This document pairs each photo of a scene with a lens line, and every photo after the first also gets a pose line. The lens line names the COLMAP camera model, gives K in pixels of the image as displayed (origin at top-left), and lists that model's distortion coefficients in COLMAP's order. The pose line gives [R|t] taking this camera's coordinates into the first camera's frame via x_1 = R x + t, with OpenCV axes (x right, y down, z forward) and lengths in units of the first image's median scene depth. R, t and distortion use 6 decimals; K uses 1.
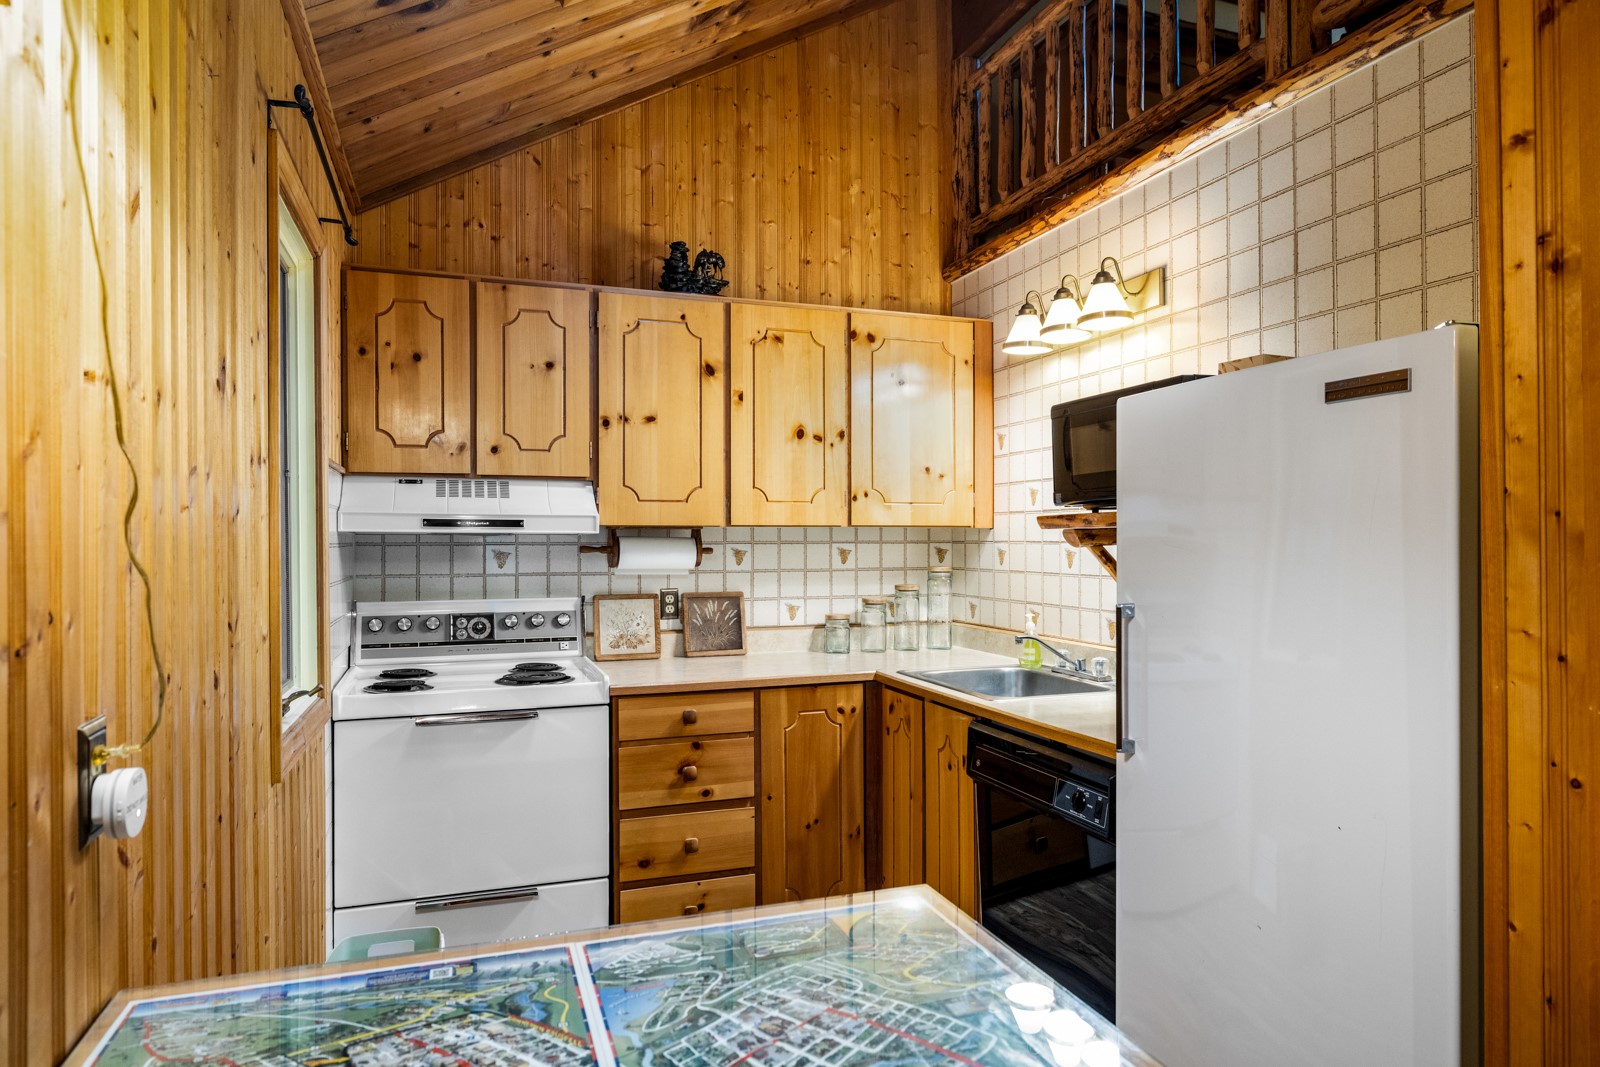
lens RADIAL K [[959.3, 0, 791.1], [0, 959.3, 538.3], [0, 0, 1]] dist [-0.001386, -0.000214]
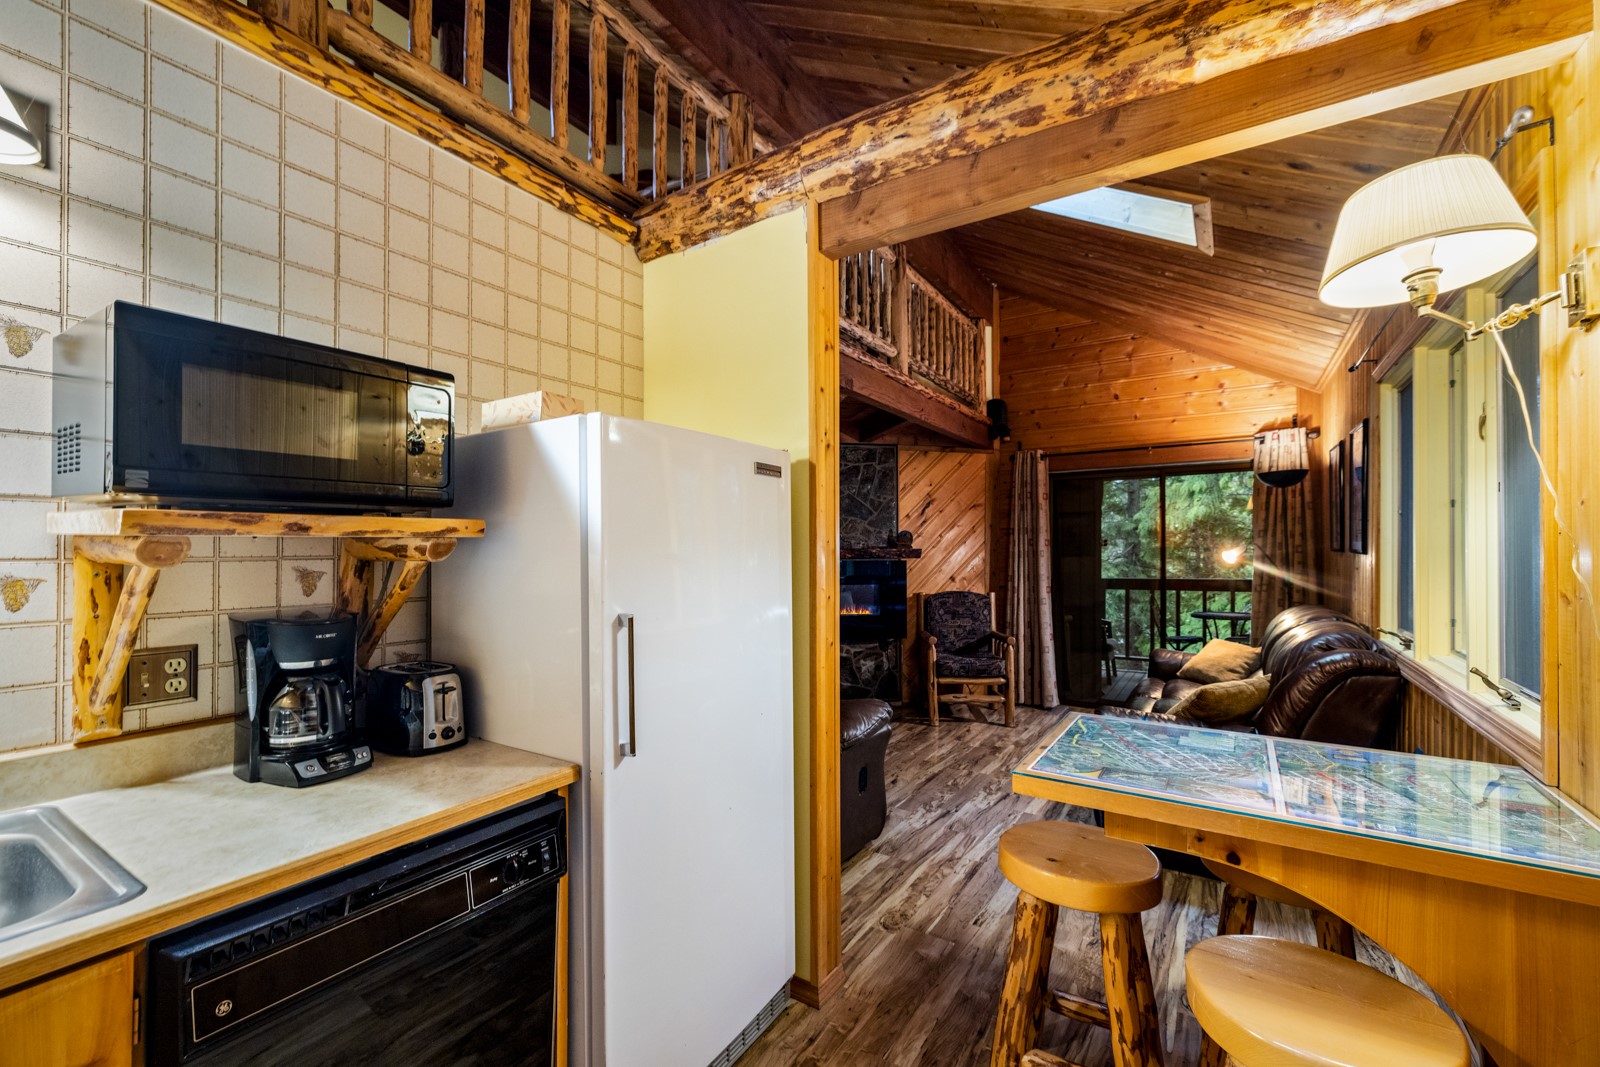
lens RADIAL K [[668.3, 0, 795.7], [0, 668.3, 544.0], [0, 0, 1]] dist [-0.000540, 0.000196]
pose [[-0.612981, 0.011865, 0.790008, -0.196971], [0.003190, 0.999916, -0.012543, 0.000786], [-0.790091, -0.005169, -0.612968, 0.747898]]
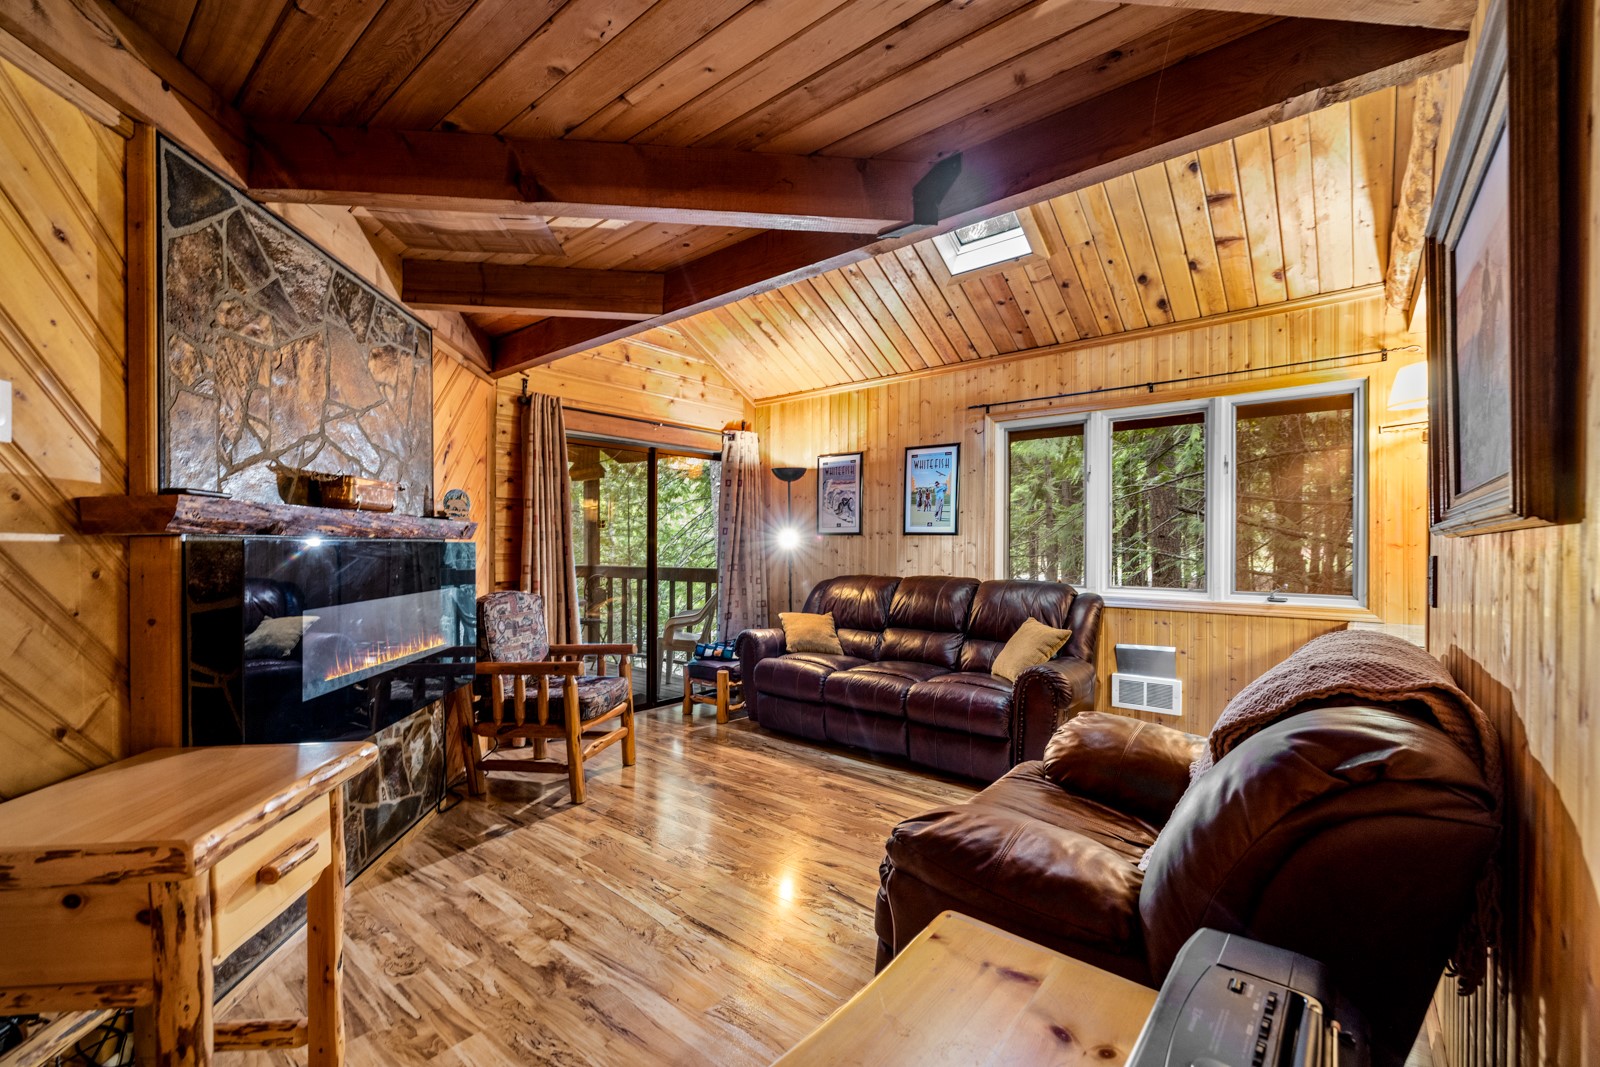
lens RADIAL K [[668.3, 0, 794.2], [0, 668.3, 549.1], [0, 0, 1]] dist [-0.000540, 0.000196]
pose [[-0.857608, 0.003756, -0.514291, 1.064189], [0.000637, 0.999980, 0.006241, 0.025820], [0.514304, 0.005025, -0.857593, 0.545387]]
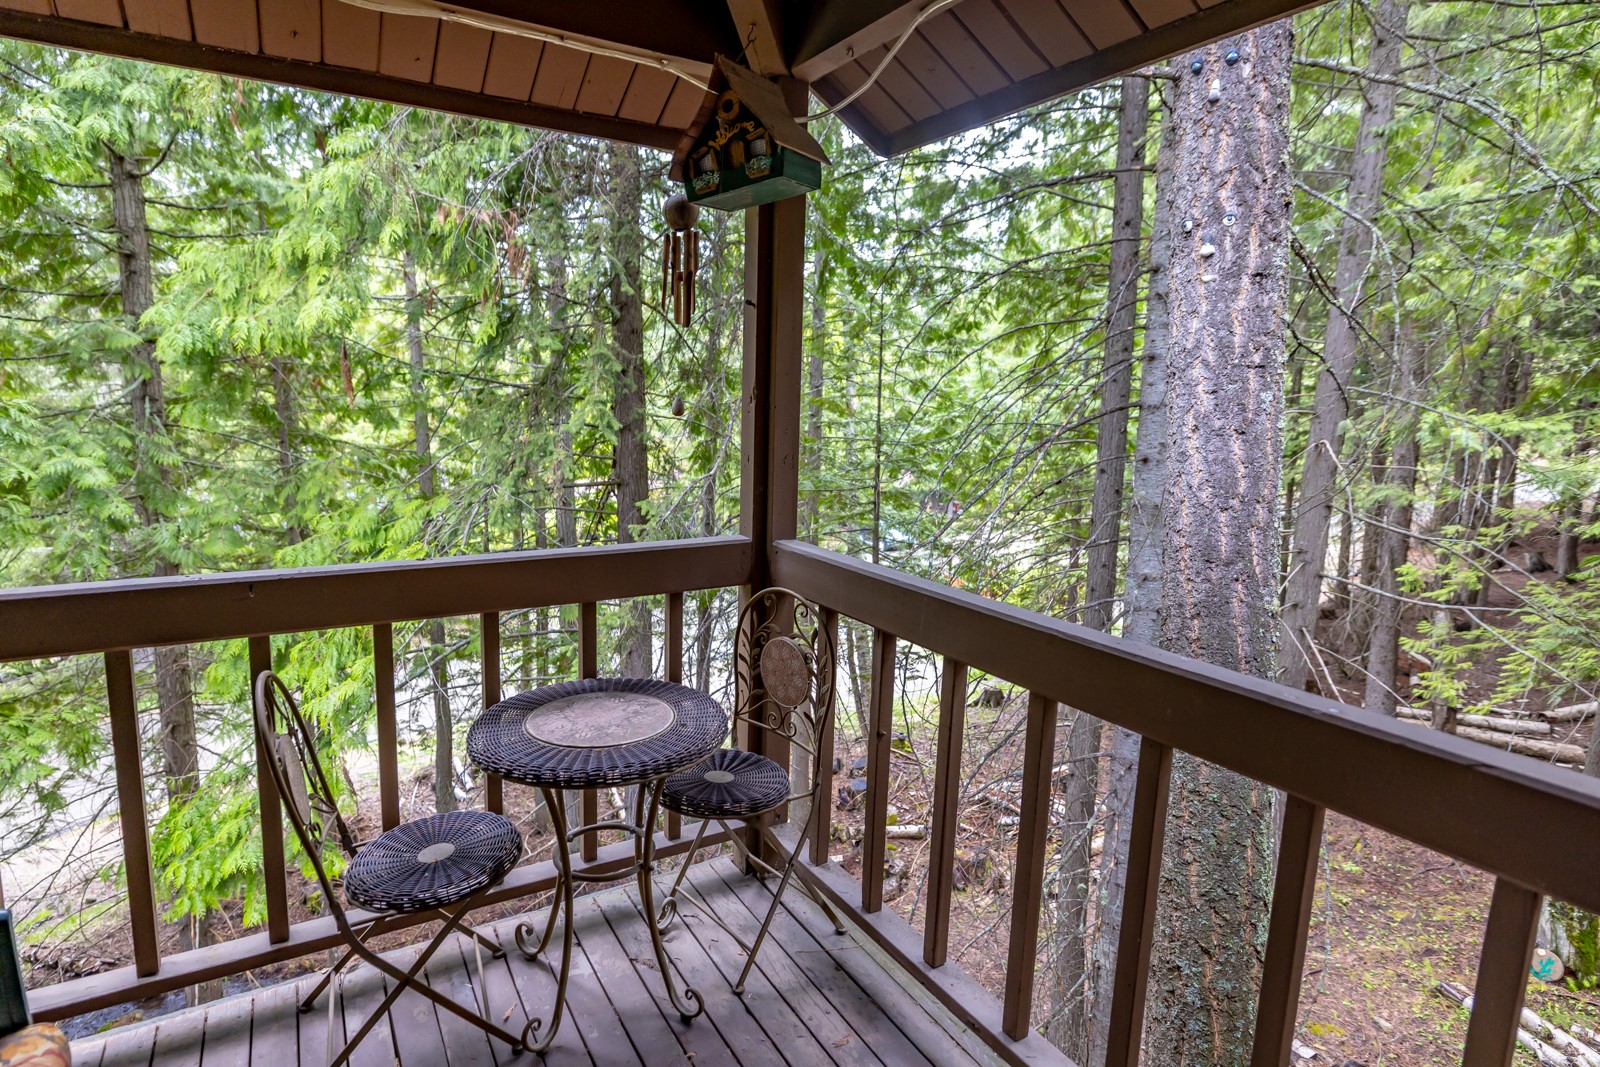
lens RADIAL K [[833.2, 0, 795.0], [0, 833.2, 536.1], [0, 0, 1]] dist [0.024134, 0.000346]
pose [[-0.978881, 0.011389, -0.204115, 0.626301], [-0.022016, 0.986768, 0.160640, -0.037234], [0.203243, 0.161741, -0.965677, -0.985767]]
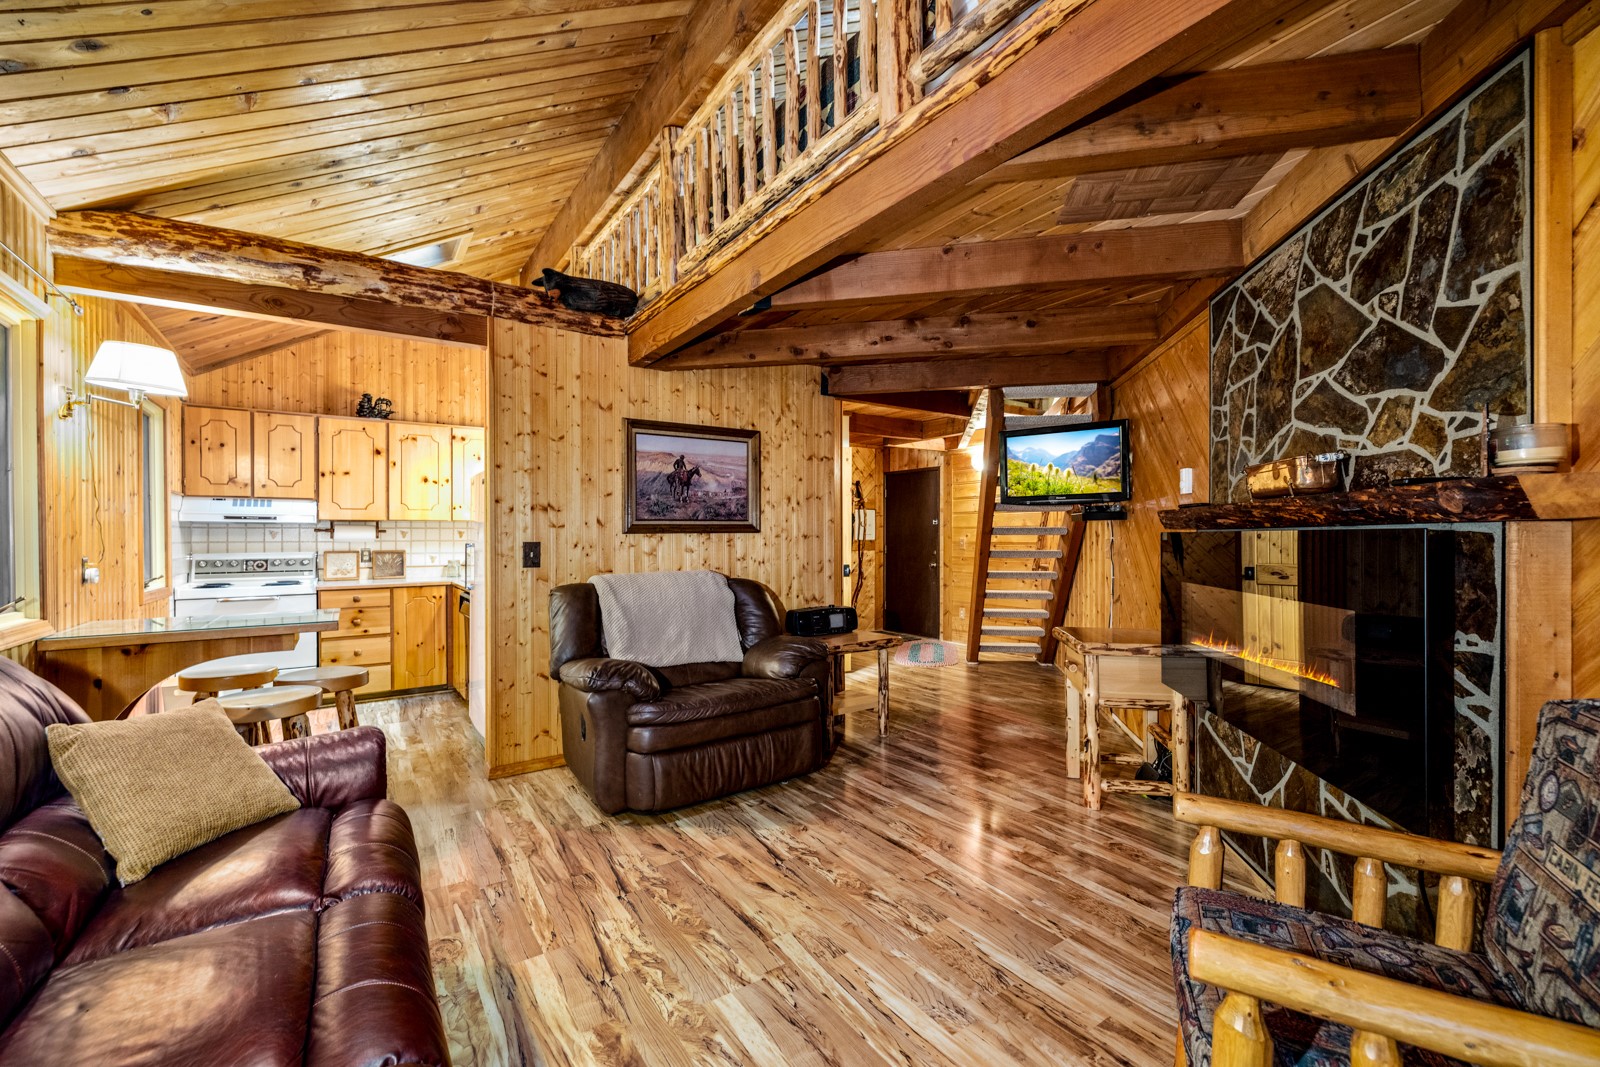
lens RADIAL K [[668.3, 0, 794.8], [0, 668.3, 535.9], [0, 0, 1]] dist [-0.000540, 0.000196]
pose [[0.966380, -0.000818, 0.257117, 0.472745], [0.000837, 1.000000, 0.000035, 0.025988], [-0.257117, 0.000181, 0.966380, -0.809607]]
